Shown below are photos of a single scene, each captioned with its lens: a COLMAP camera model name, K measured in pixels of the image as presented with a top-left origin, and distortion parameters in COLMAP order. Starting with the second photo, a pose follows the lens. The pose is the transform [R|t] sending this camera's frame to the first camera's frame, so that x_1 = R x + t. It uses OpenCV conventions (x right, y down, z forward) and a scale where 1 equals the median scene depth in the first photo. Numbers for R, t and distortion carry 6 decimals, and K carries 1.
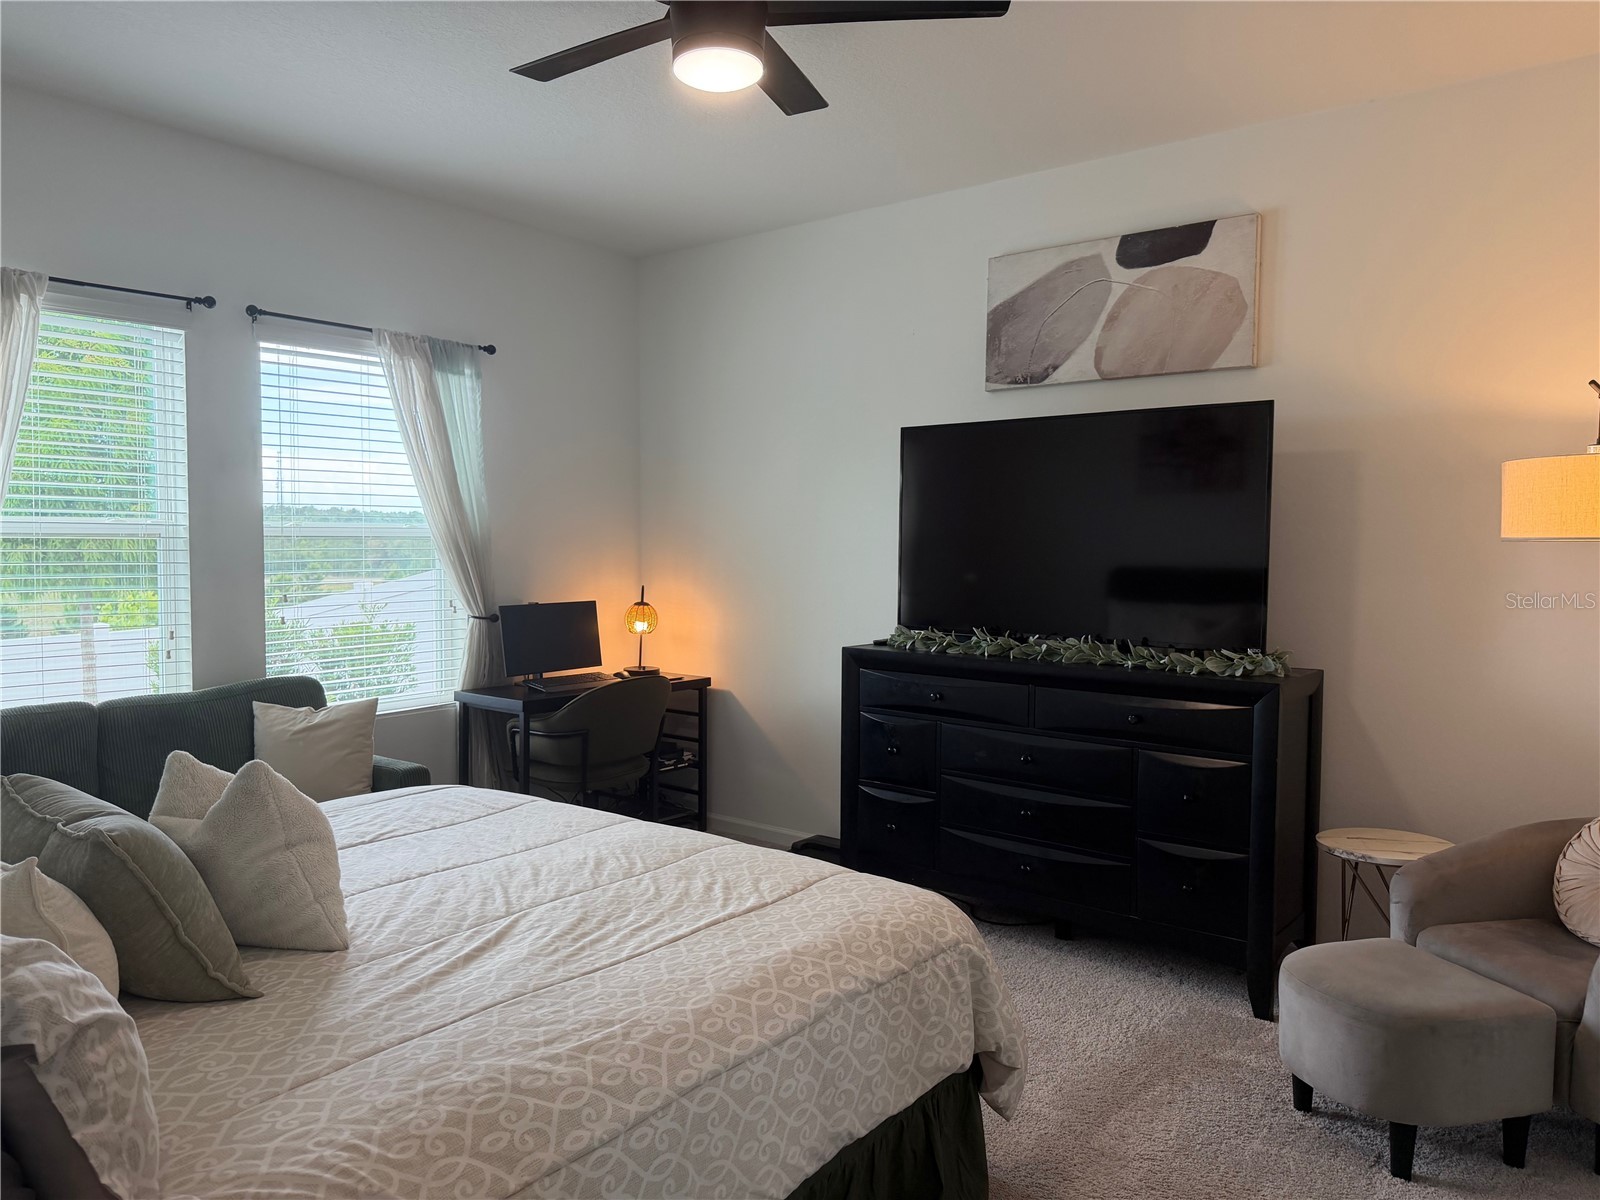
lens RADIAL K [[1117.3, 0, 808.8], [0, 1117.3, 583.8], [0, 0, 1]] dist [0.067955, -0.080154]
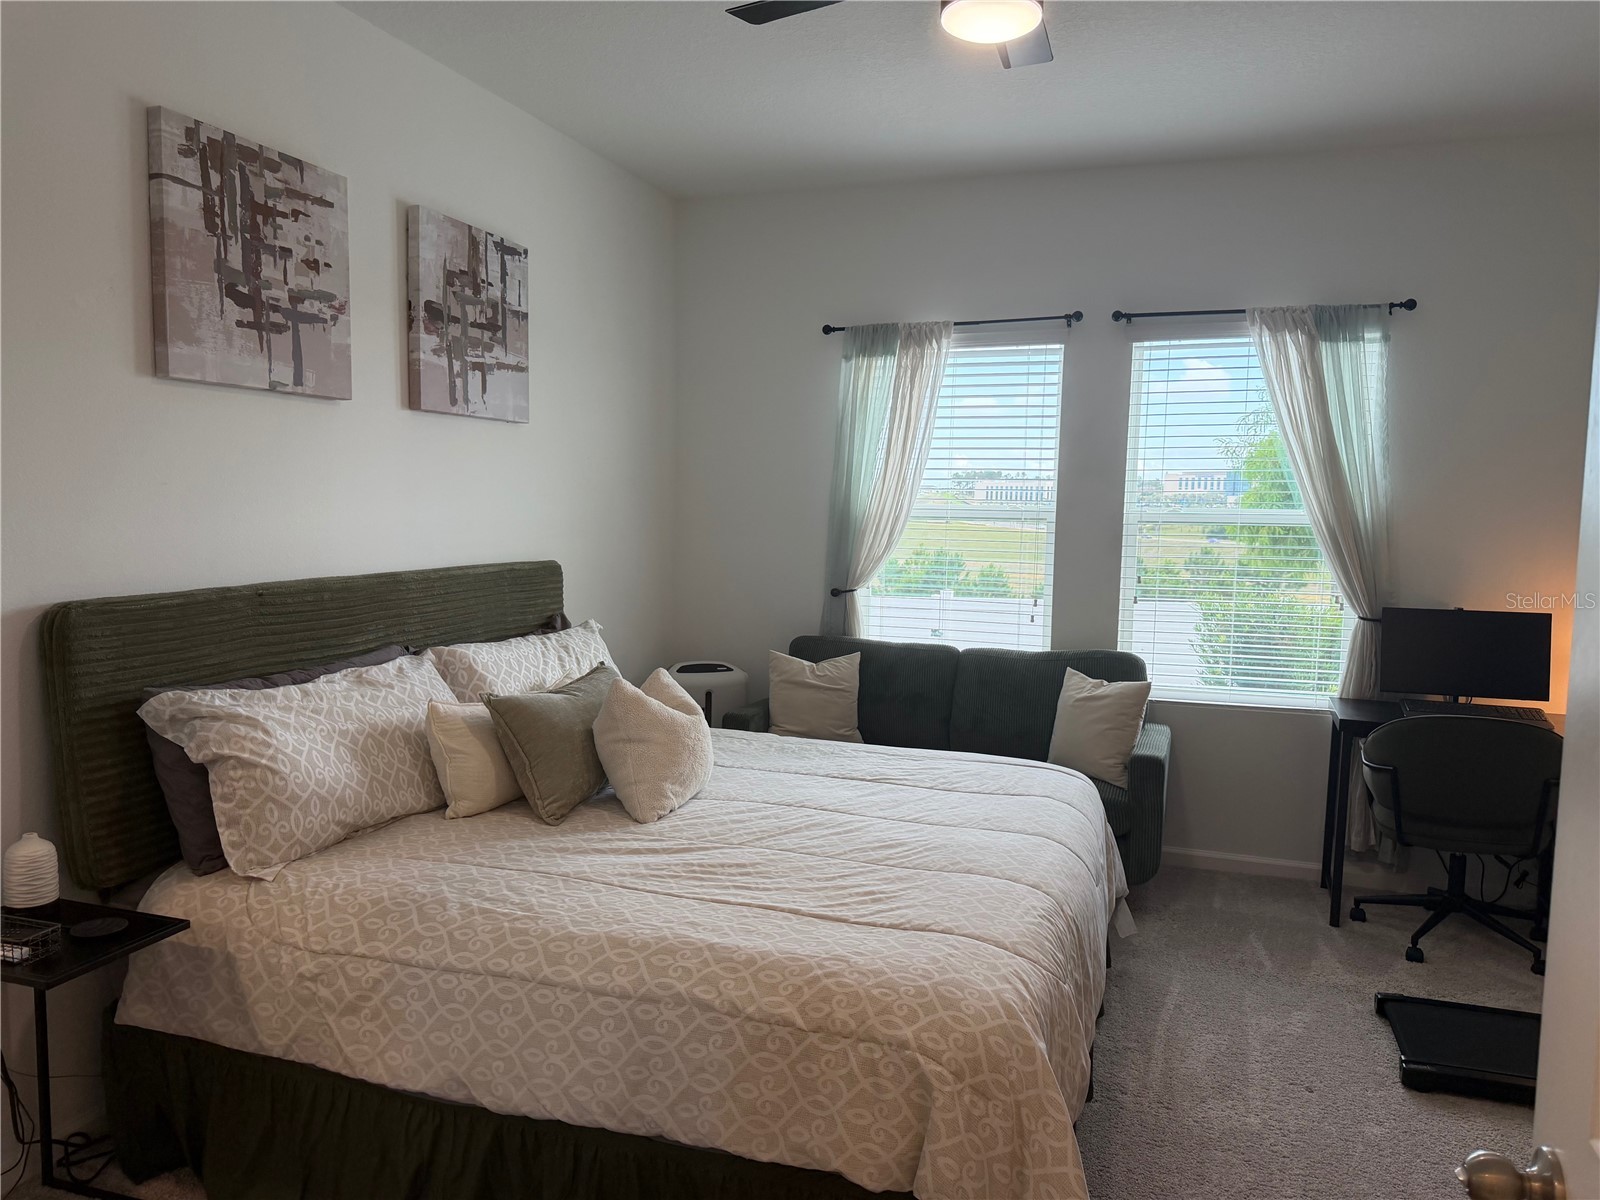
lens RADIAL K [[1117.3, 0, 805.6], [0, 1117.3, 595.1], [0, 0, 1]] dist [0.067955, -0.080154]
pose [[0.336543, 0.083056, -0.937998, 0.851033], [-0.053431, 0.996182, 0.069037, -0.057191], [0.940151, 0.026884, 0.339696, 0.653635]]
